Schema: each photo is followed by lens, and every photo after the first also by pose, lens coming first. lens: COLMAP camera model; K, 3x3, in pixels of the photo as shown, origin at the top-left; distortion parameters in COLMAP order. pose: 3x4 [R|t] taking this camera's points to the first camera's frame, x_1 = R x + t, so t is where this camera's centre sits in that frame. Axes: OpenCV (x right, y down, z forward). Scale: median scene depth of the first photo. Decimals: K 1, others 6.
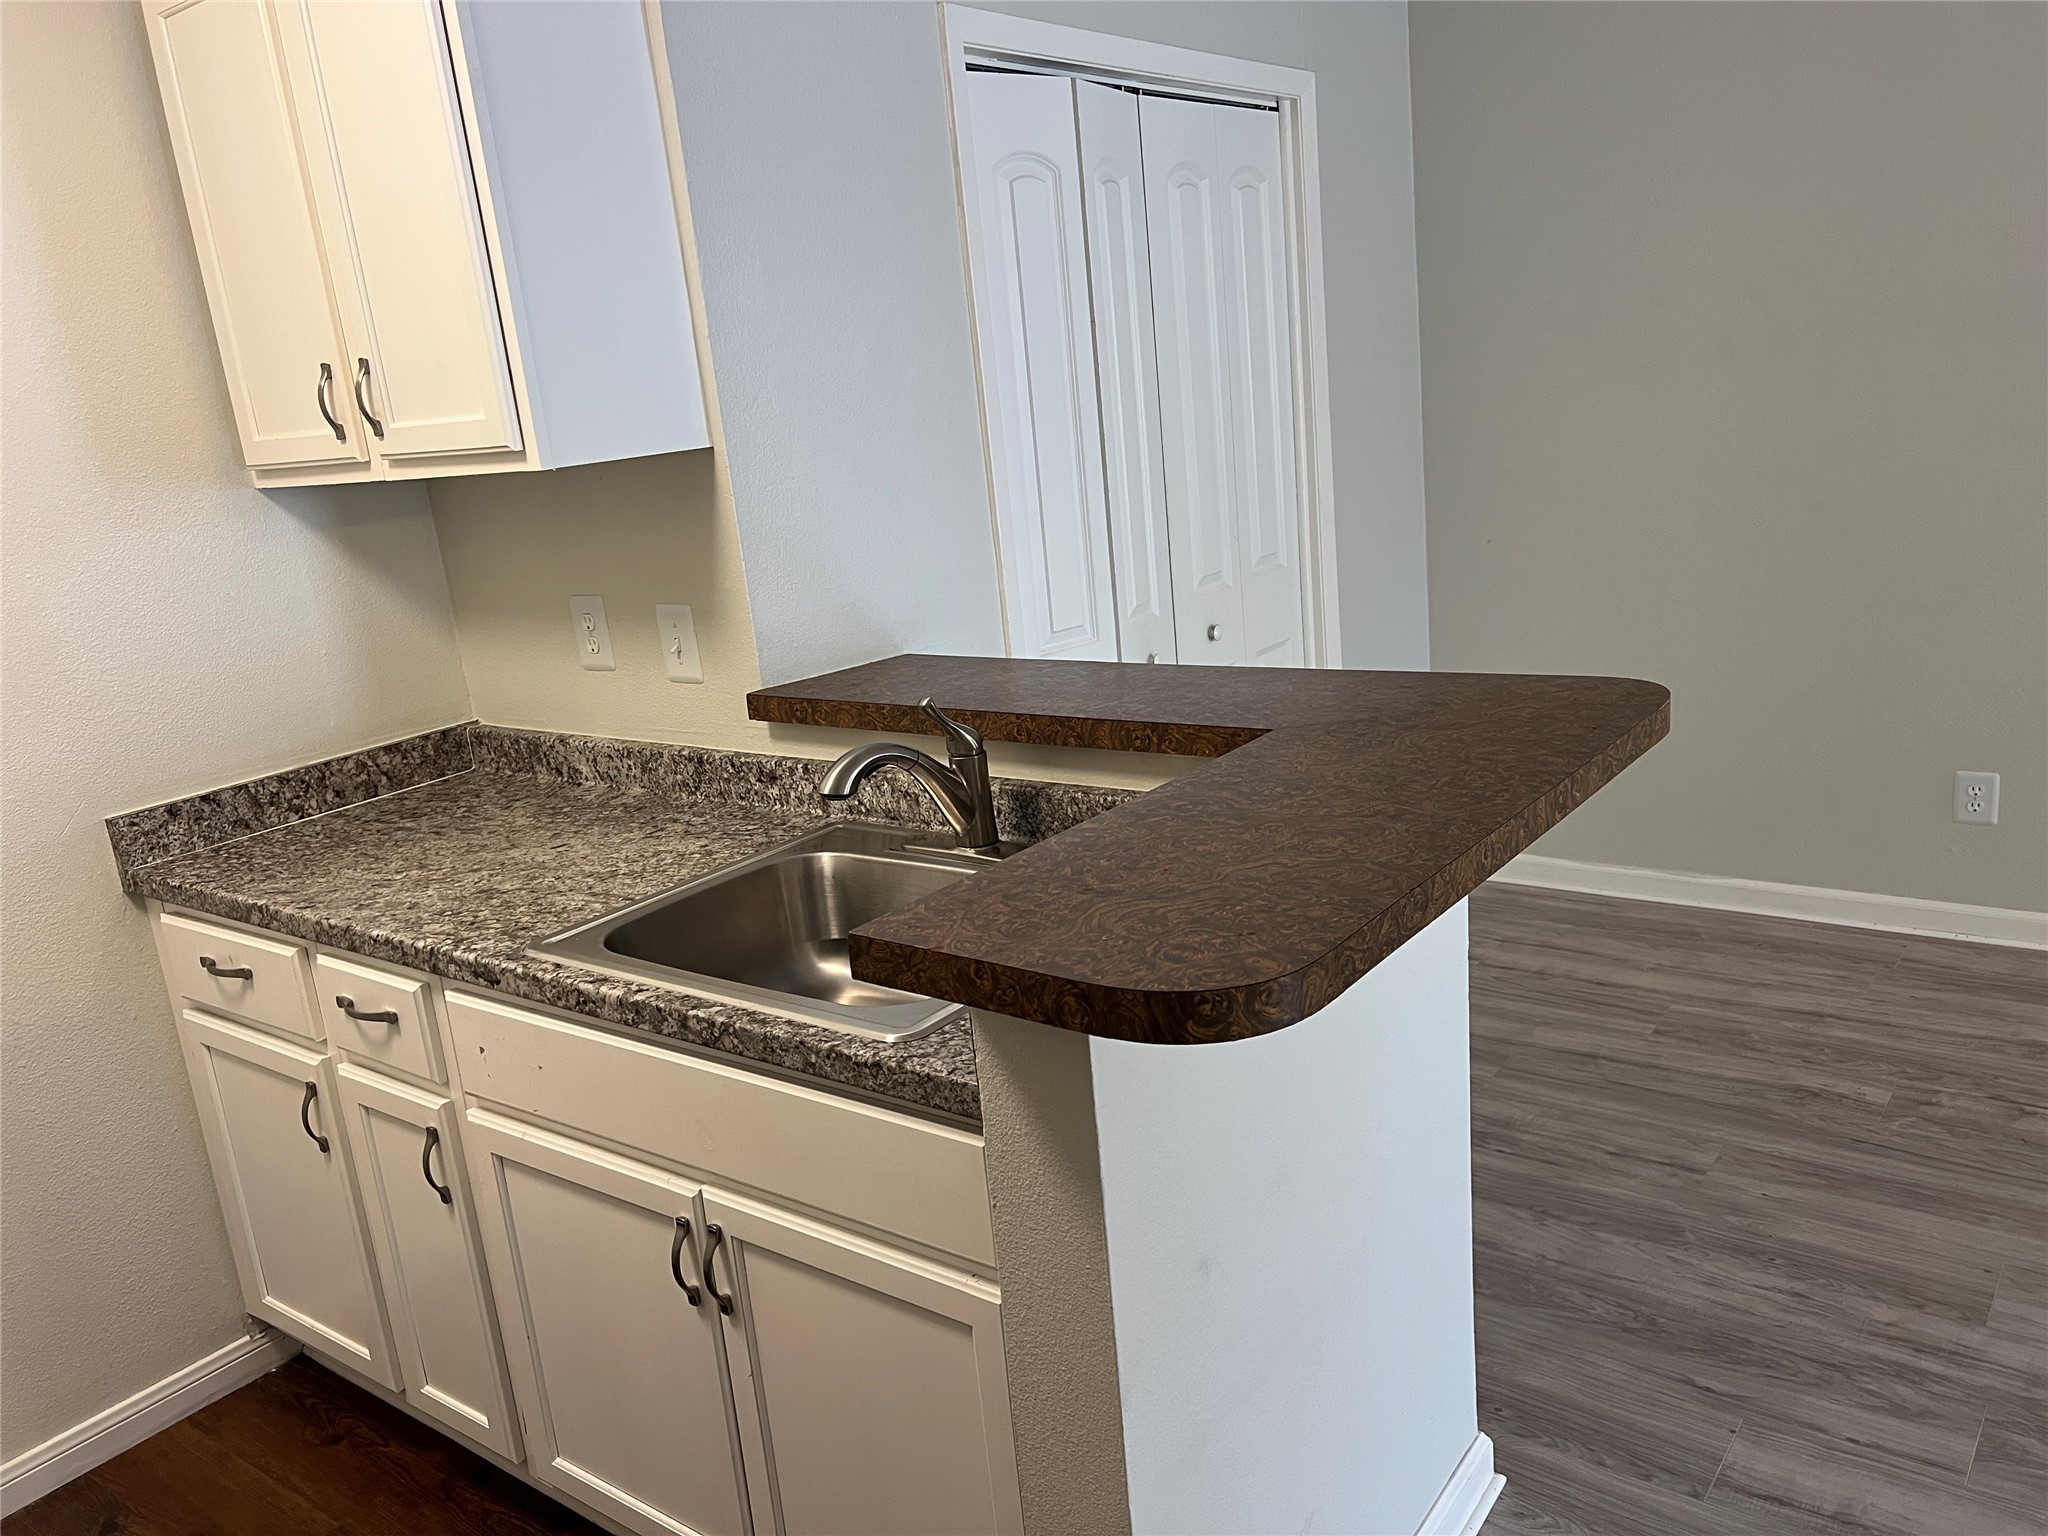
lens RADIAL K [[1542.5, 0, 1012.2], [0, 1542.5, 766.6], [0, 0, 1]] dist [0.024404, -0.012963]
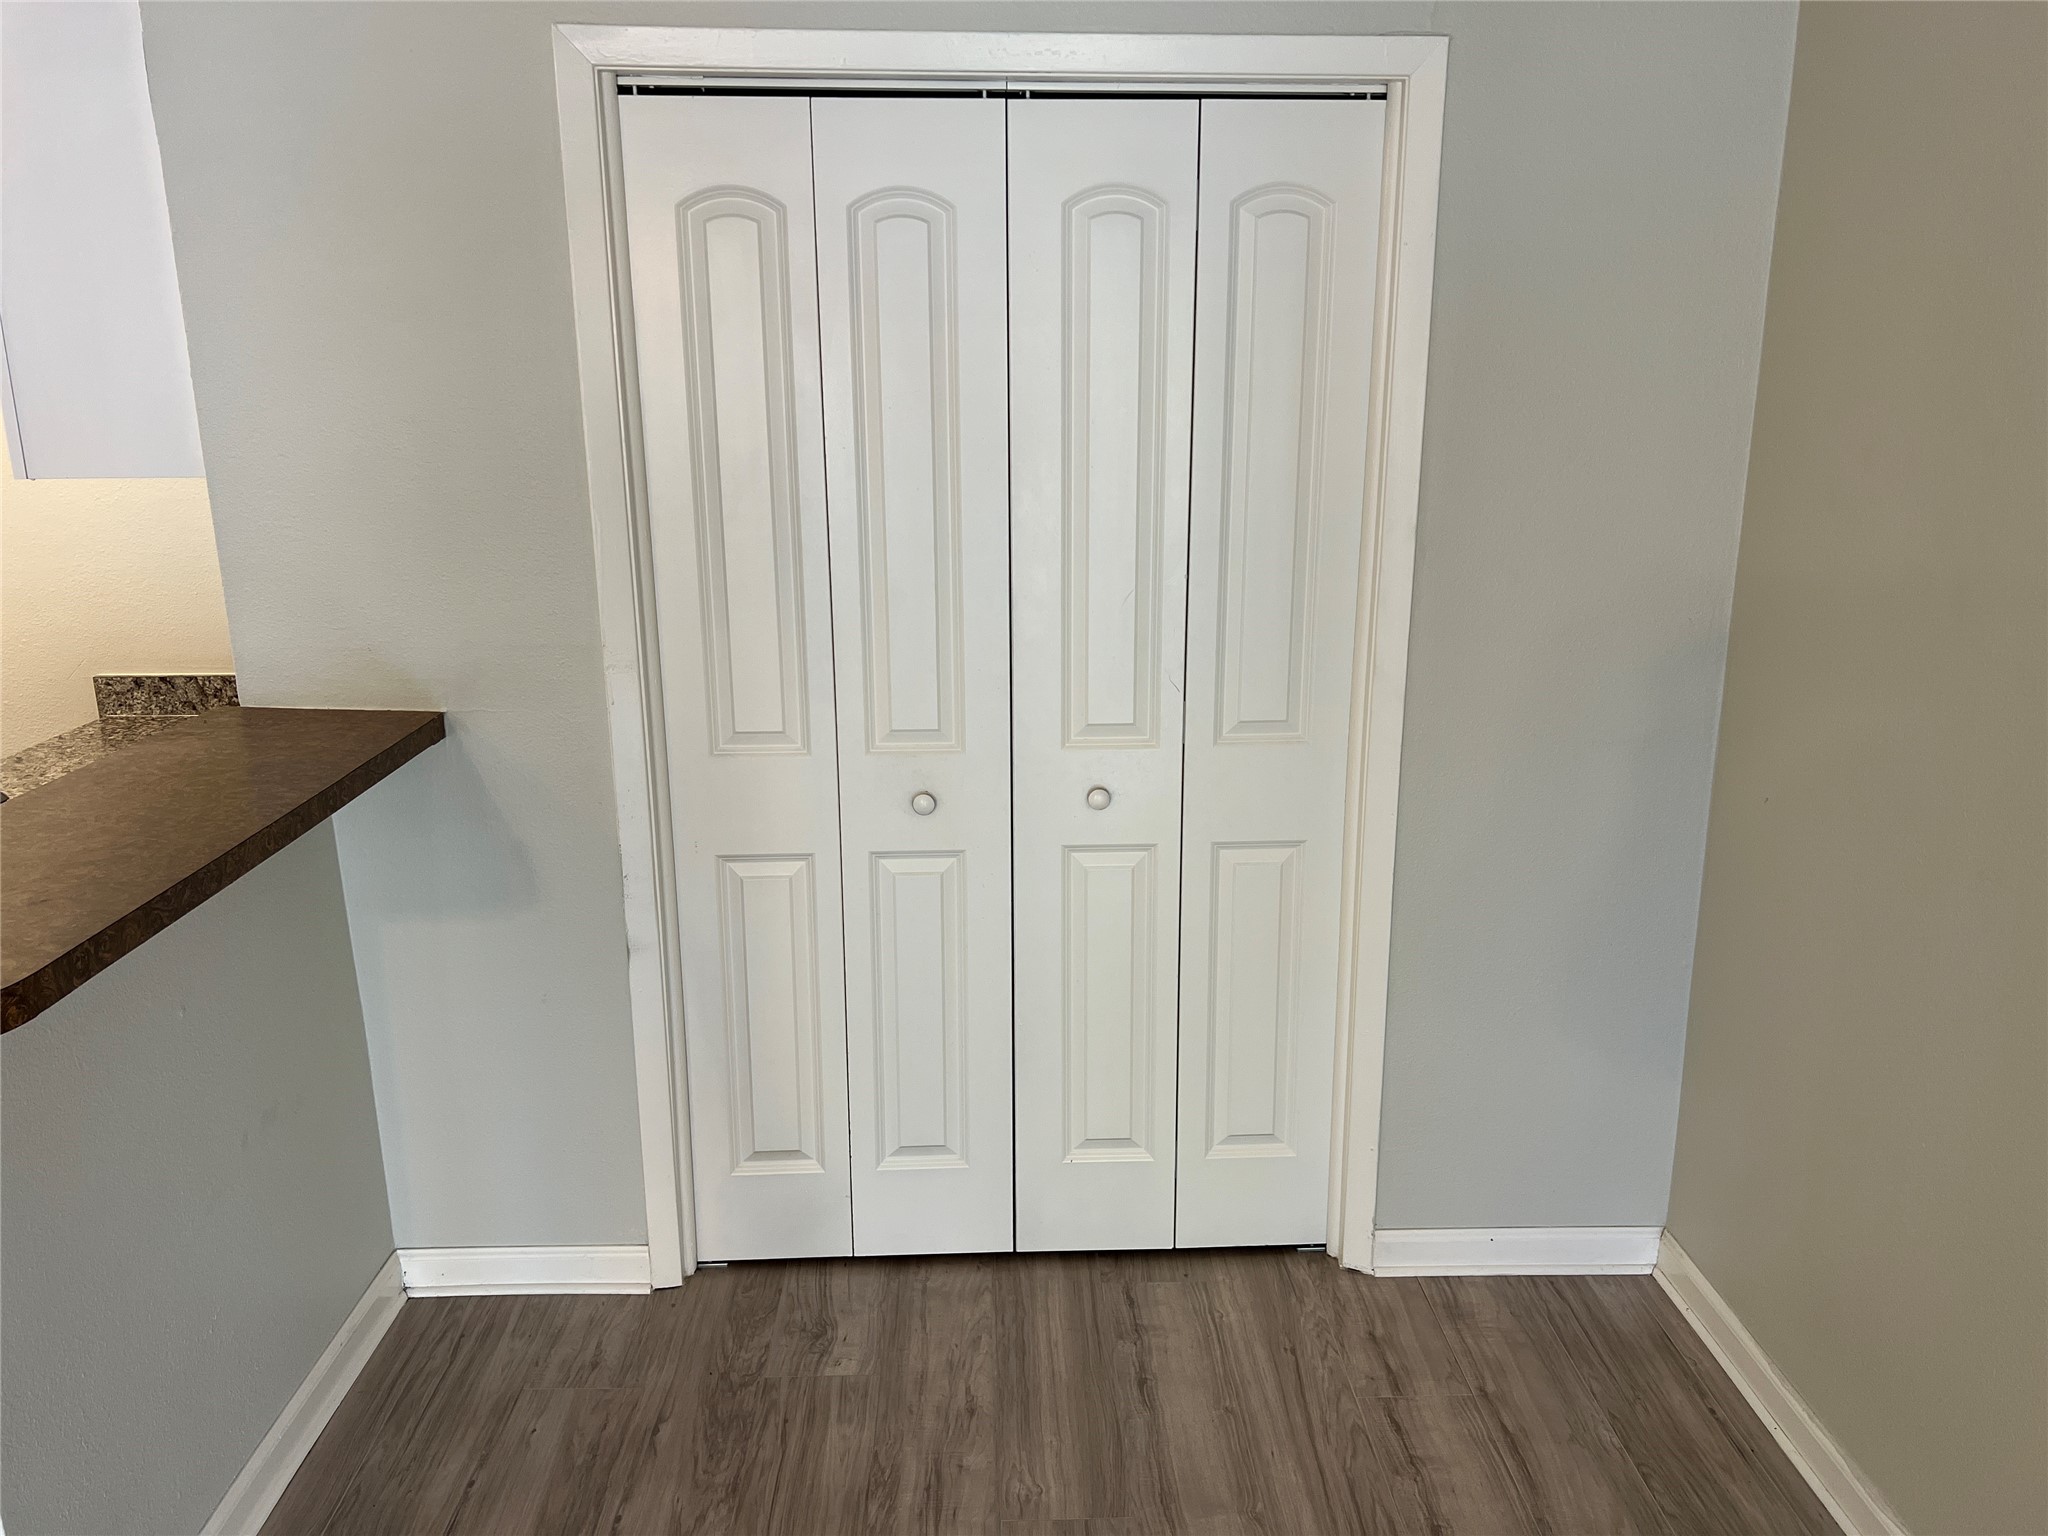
lens RADIAL K [[1542.5, 0, 1020.1], [0, 1542.5, 757.0], [0, 0, 1]] dist [0.024404, -0.012963]
pose [[0.635360, 0.281619, -0.719033, 0.919671], [-0.250816, 0.955905, 0.152764, -0.302706], [0.730348, 0.083285, 0.677979, 0.639492]]
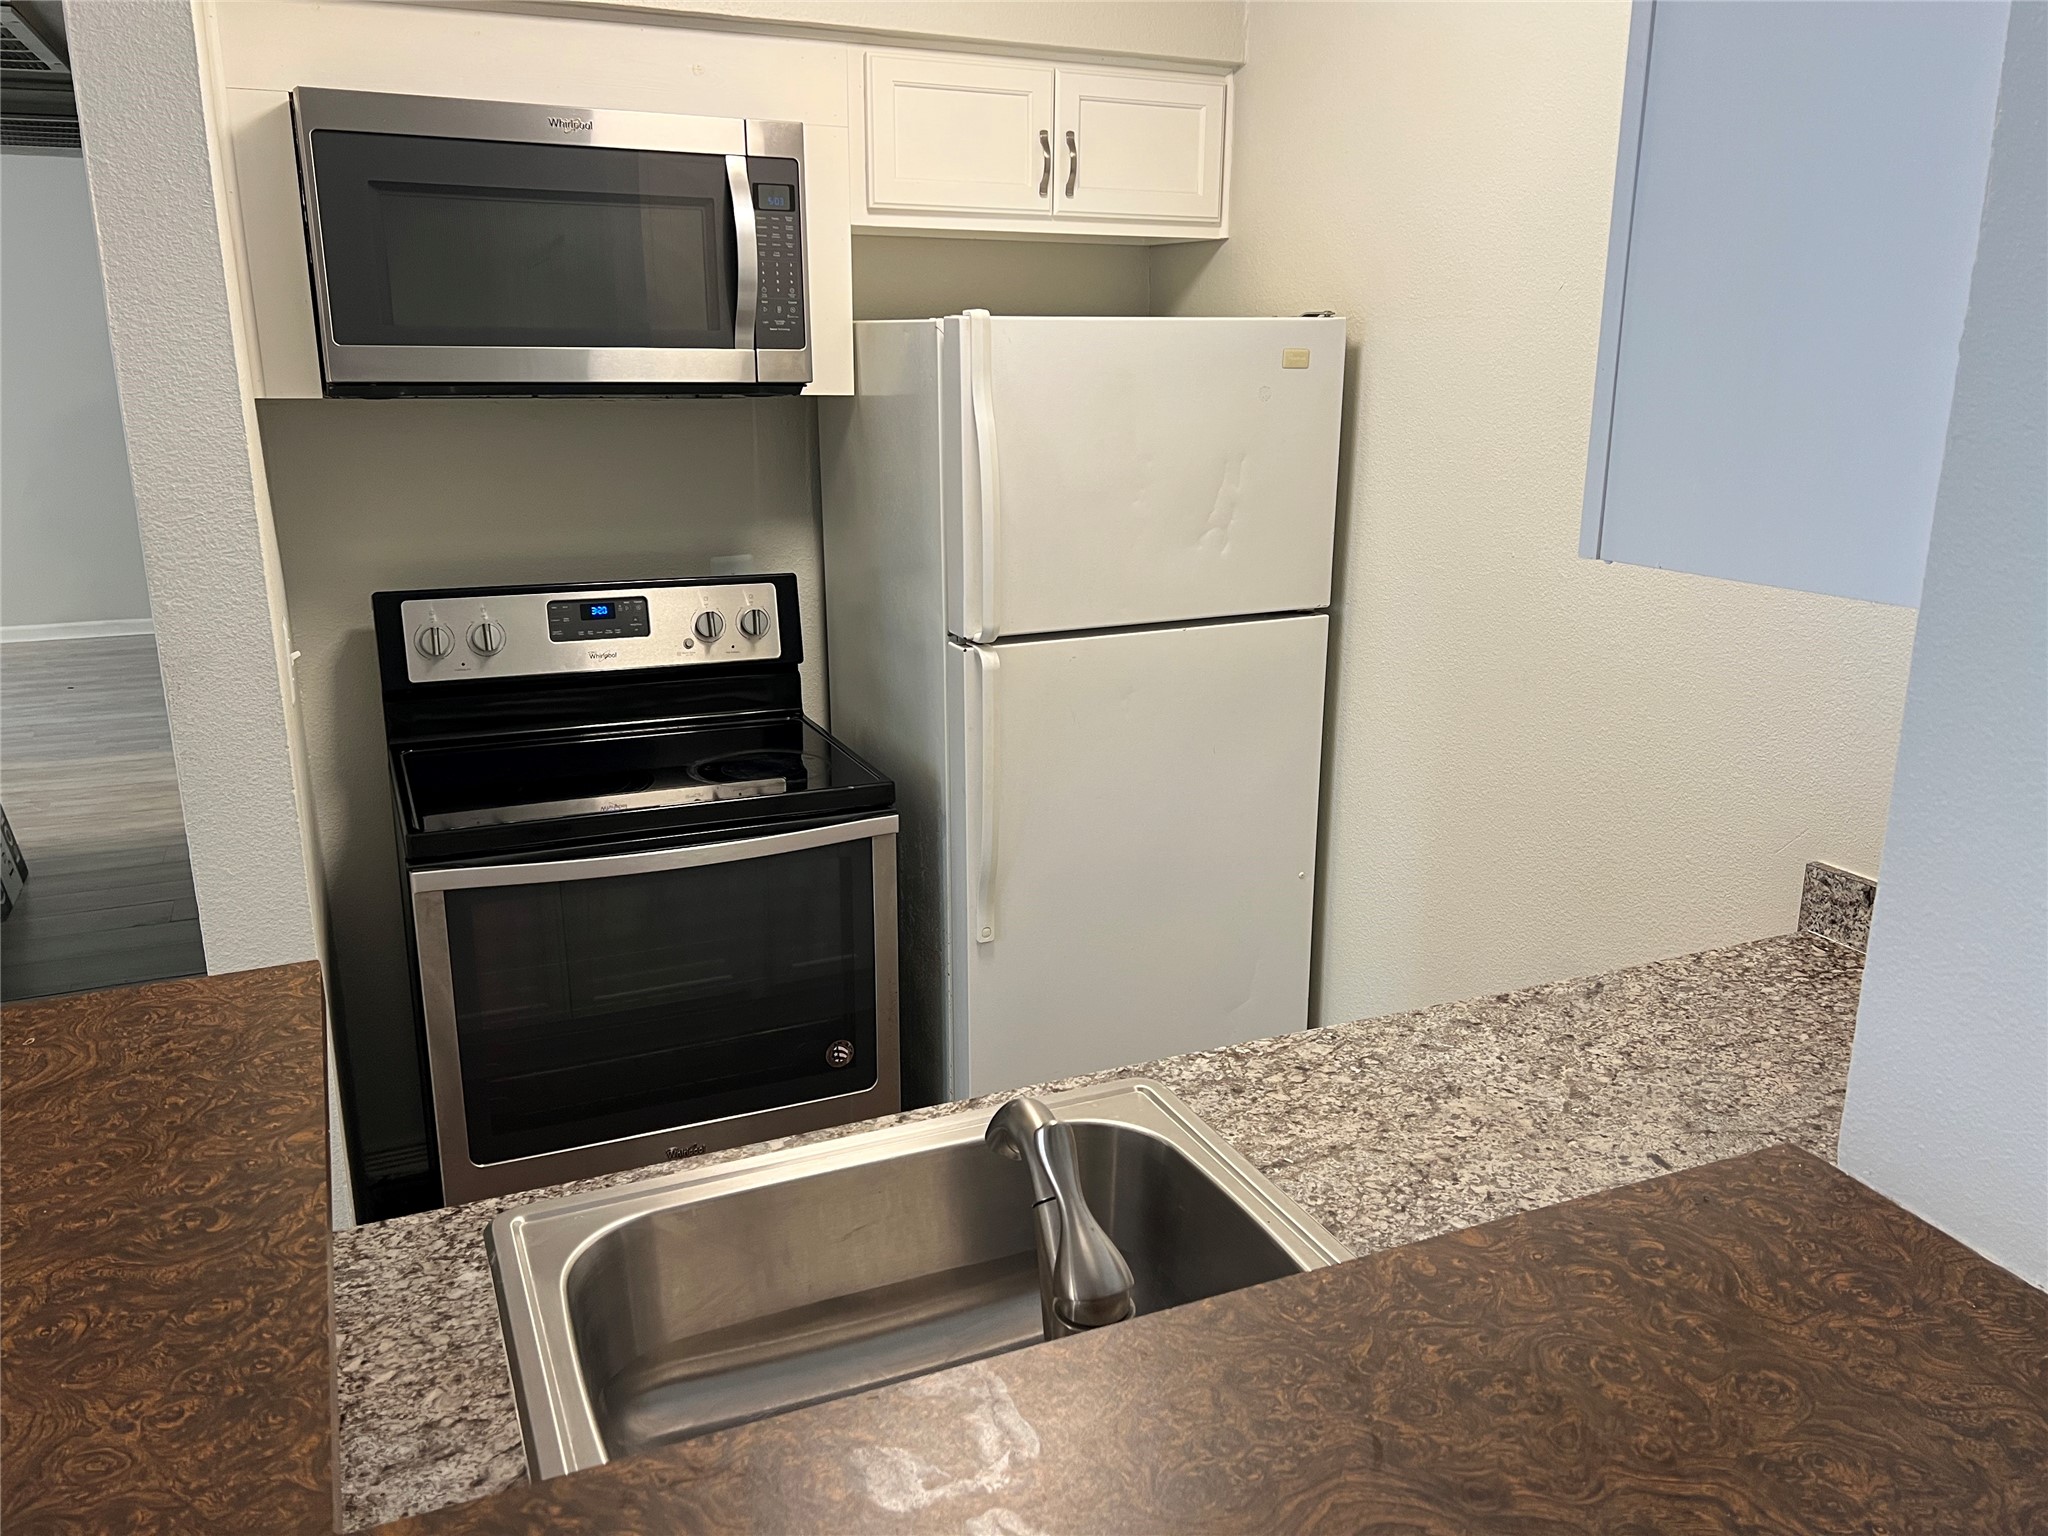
lens RADIAL K [[1542.5, 0, 1022.8], [0, 1542.5, 770.6], [0, 0, 1]] dist [0.024404, -0.012963]
pose [[-0.472131, 0.321082, -0.820974, 0.246700], [-0.179116, 0.876939, 0.445977, -0.281264], [0.863140, 0.357610, -0.356519, 0.876992]]
